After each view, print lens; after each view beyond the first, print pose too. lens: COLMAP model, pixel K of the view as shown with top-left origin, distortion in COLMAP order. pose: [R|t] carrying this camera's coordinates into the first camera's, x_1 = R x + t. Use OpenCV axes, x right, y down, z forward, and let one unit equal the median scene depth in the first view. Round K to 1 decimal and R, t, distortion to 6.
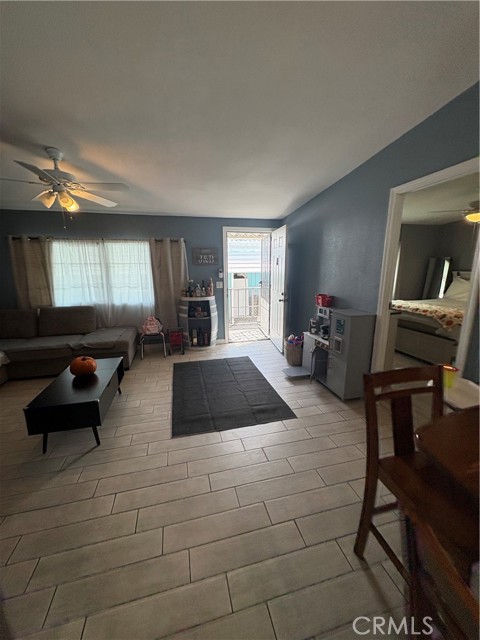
lens RADIAL K [[255.4, 0, 240.9], [0, 255.4, 317.5], [0, 0, 1]] dist [0.000025, -0.000062]
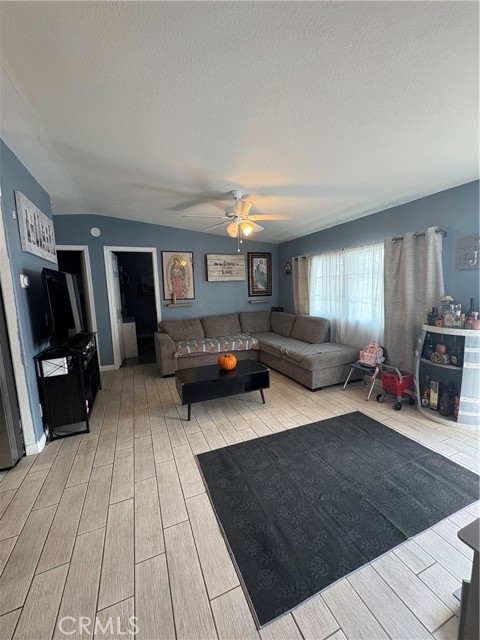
lens RADIAL K [[255.4, 0, 237.1], [0, 255.4, 321.0], [0, 0, 1]] dist [0.000025, -0.000062]
pose [[0.138362, 0.128818, -0.981968, 0.347042], [-0.169384, 0.979974, 0.104690, -0.082526], [0.975789, 0.151845, 0.157411, 0.513645]]
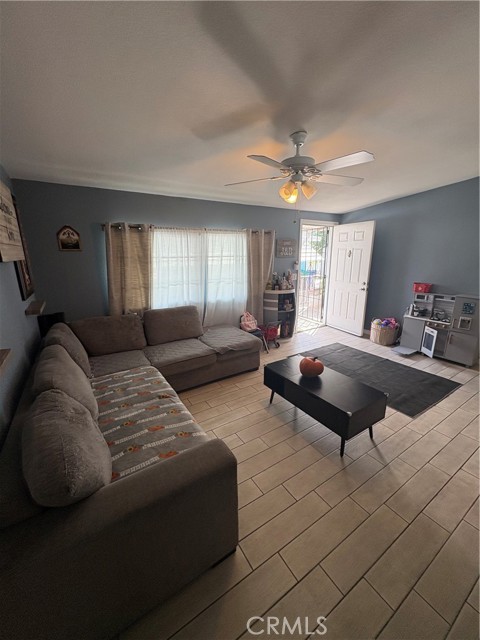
lens RADIAL K [[255.4, 0, 239.2], [0, 255.4, 319.7], [0, 0, 1]] dist [0.000025, -0.000062]
pose [[0.949417, -0.081342, 0.303300, -0.719548], [0.064668, 0.995811, 0.064639, -0.043348], [-0.307287, -0.041756, 0.950700, 0.106242]]
